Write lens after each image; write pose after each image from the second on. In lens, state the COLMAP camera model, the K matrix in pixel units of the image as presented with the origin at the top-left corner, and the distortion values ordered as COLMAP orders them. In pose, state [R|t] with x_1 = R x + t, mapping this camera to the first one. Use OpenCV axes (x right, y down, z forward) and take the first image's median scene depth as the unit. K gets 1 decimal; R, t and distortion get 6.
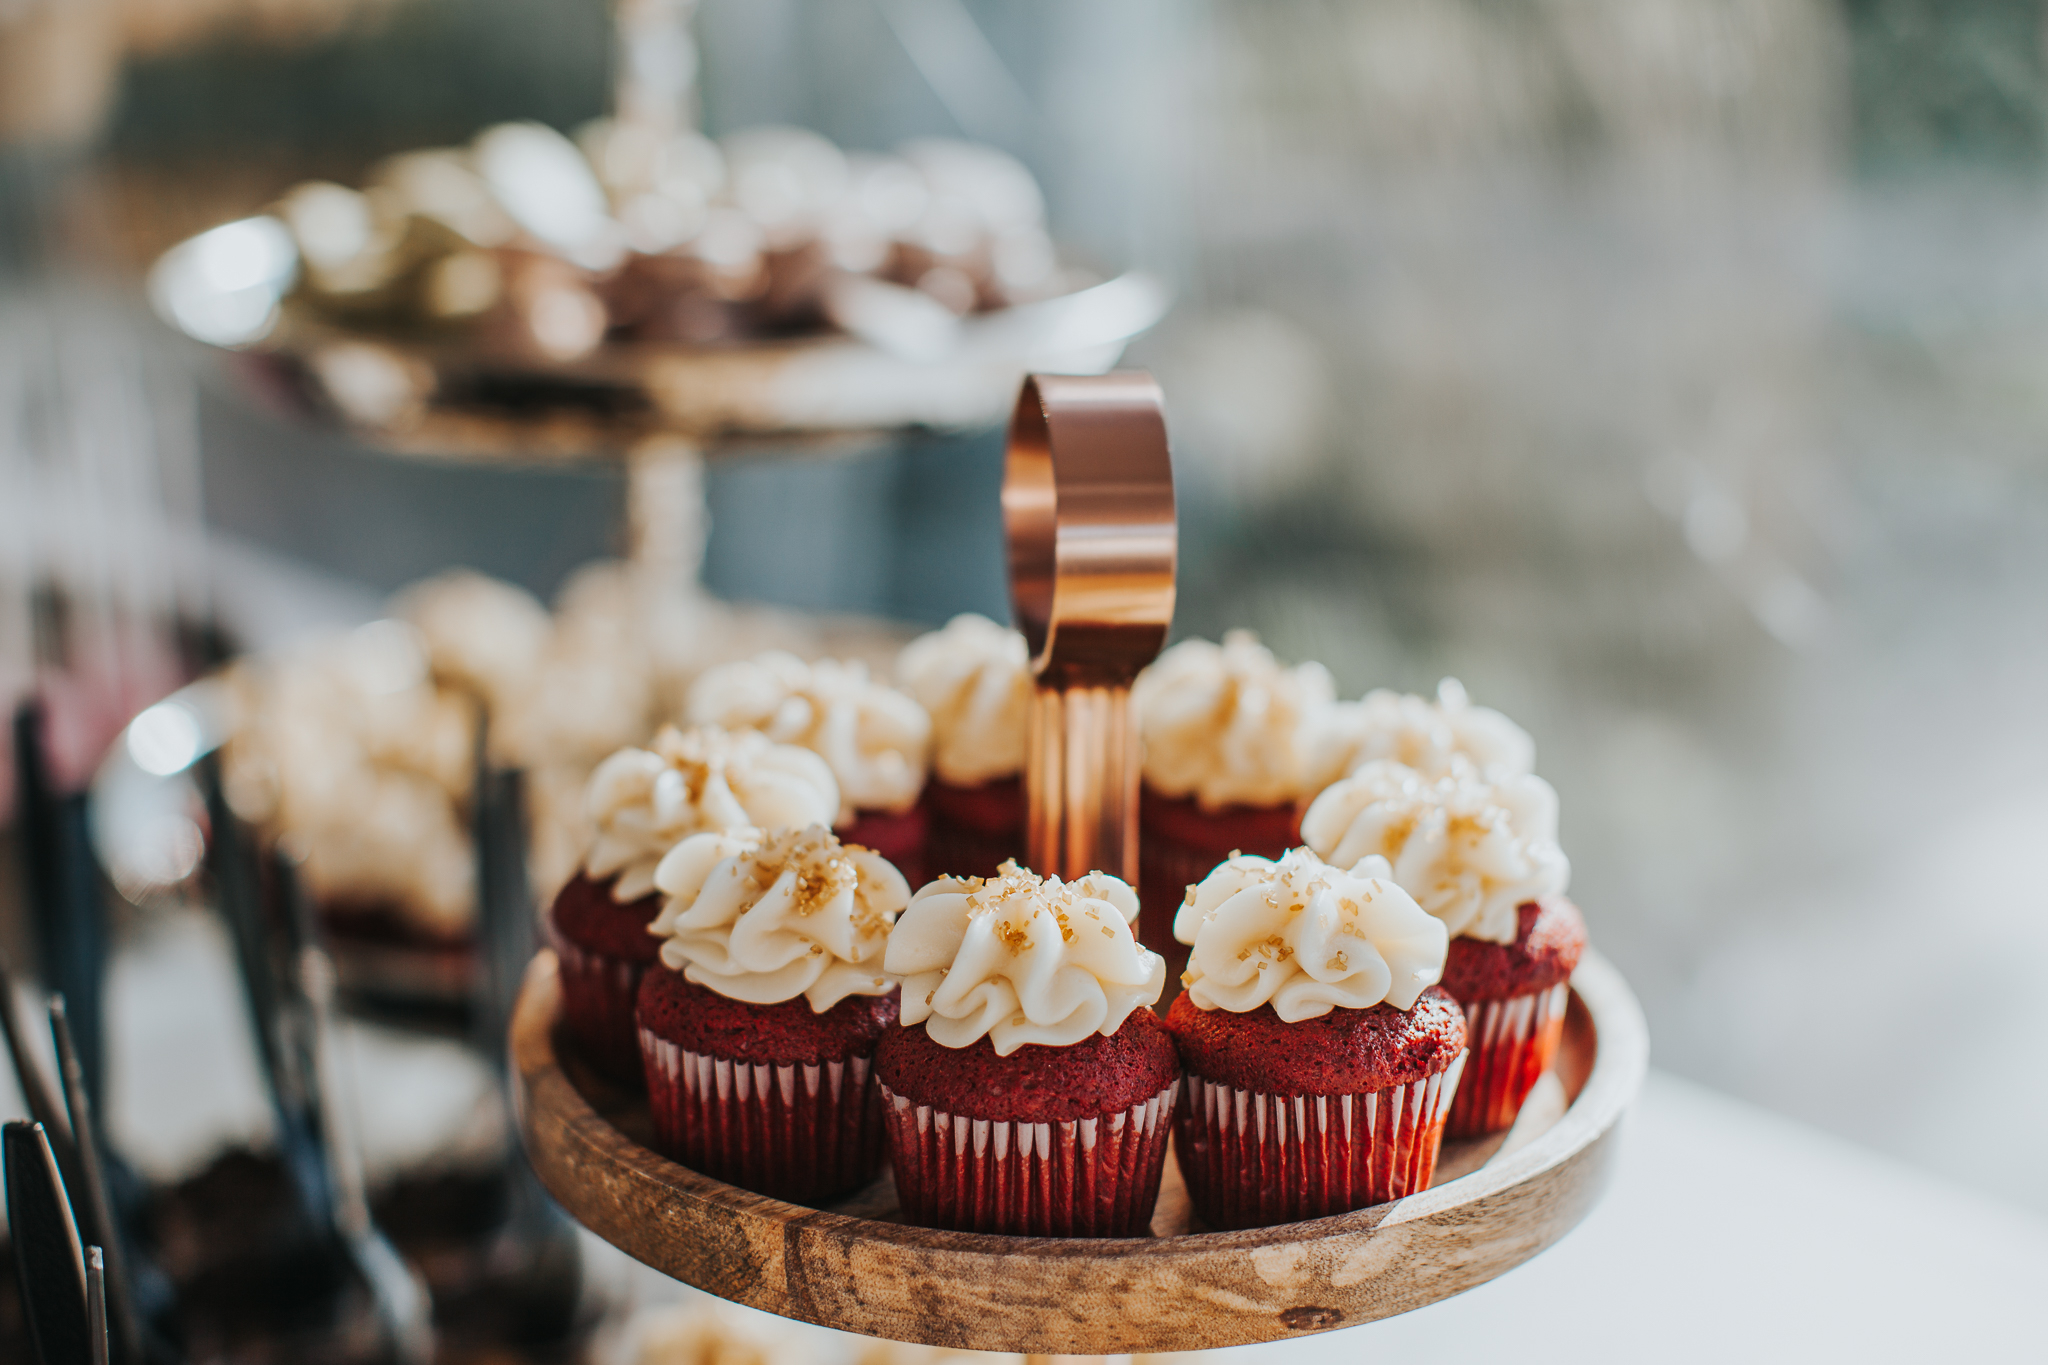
lens RADIAL K [[3712.8, 0, 1024.0], [0, 3712.8, 682.5], [0, 0, 1]] dist [-0.261561, 0.079497]
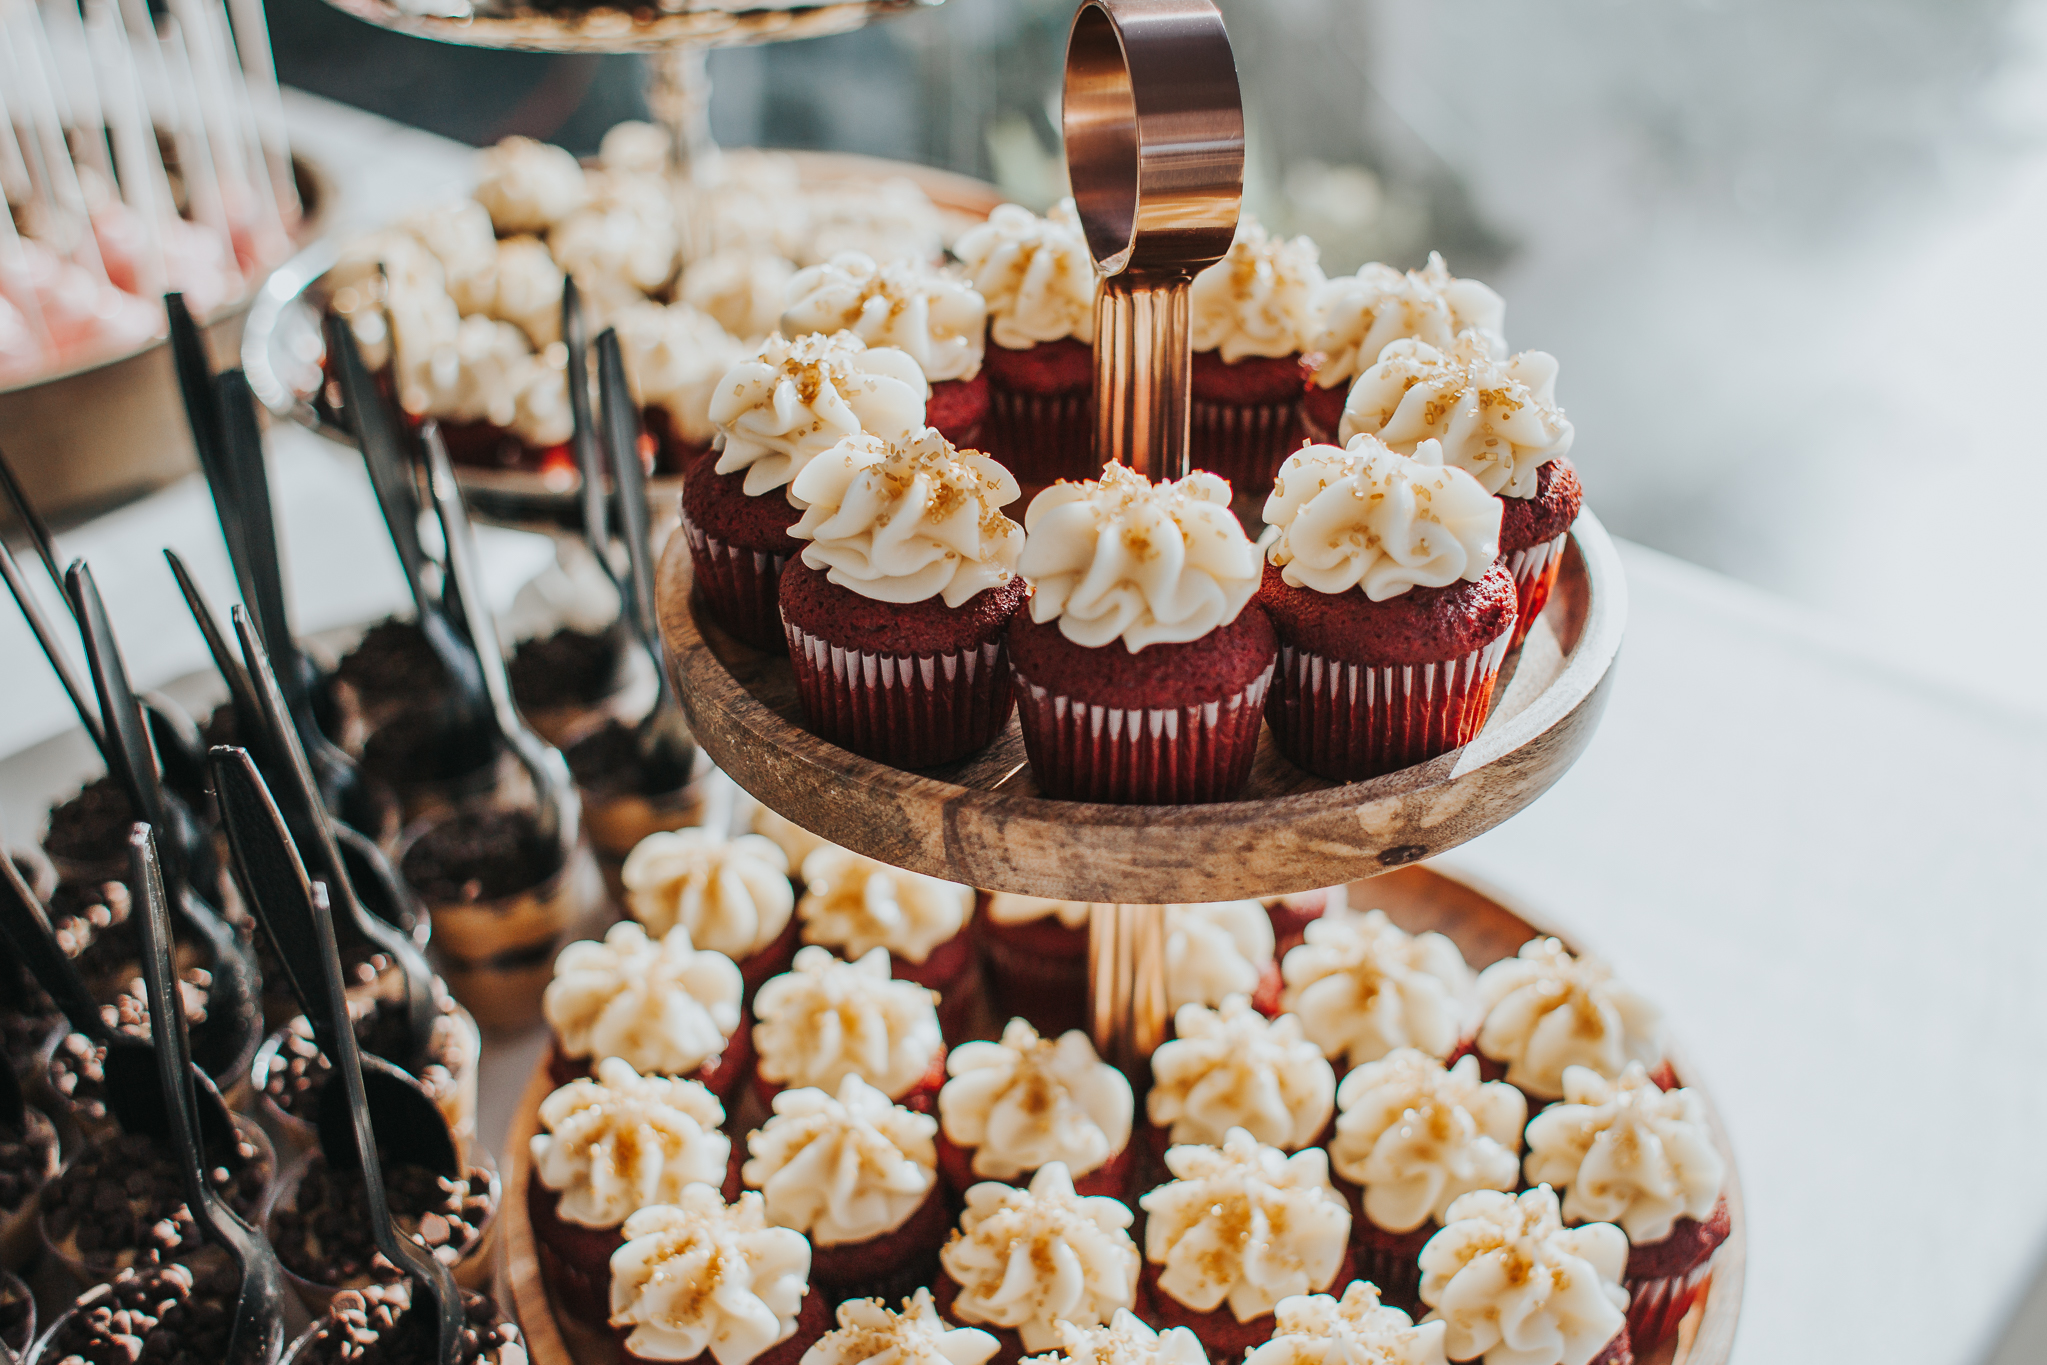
lens RADIAL K [[2214.9, 0, 1023.5], [0, 2214.9, 682.5], [0, 0, 1]] dist [-0.017148, -0.003146]
pose [[0.994045, -0.064398, 0.087903, -0.096609], [0.039014, 0.963539, 0.264709, -0.067377], [-0.101745, -0.259703, 0.960314, 0.353402]]
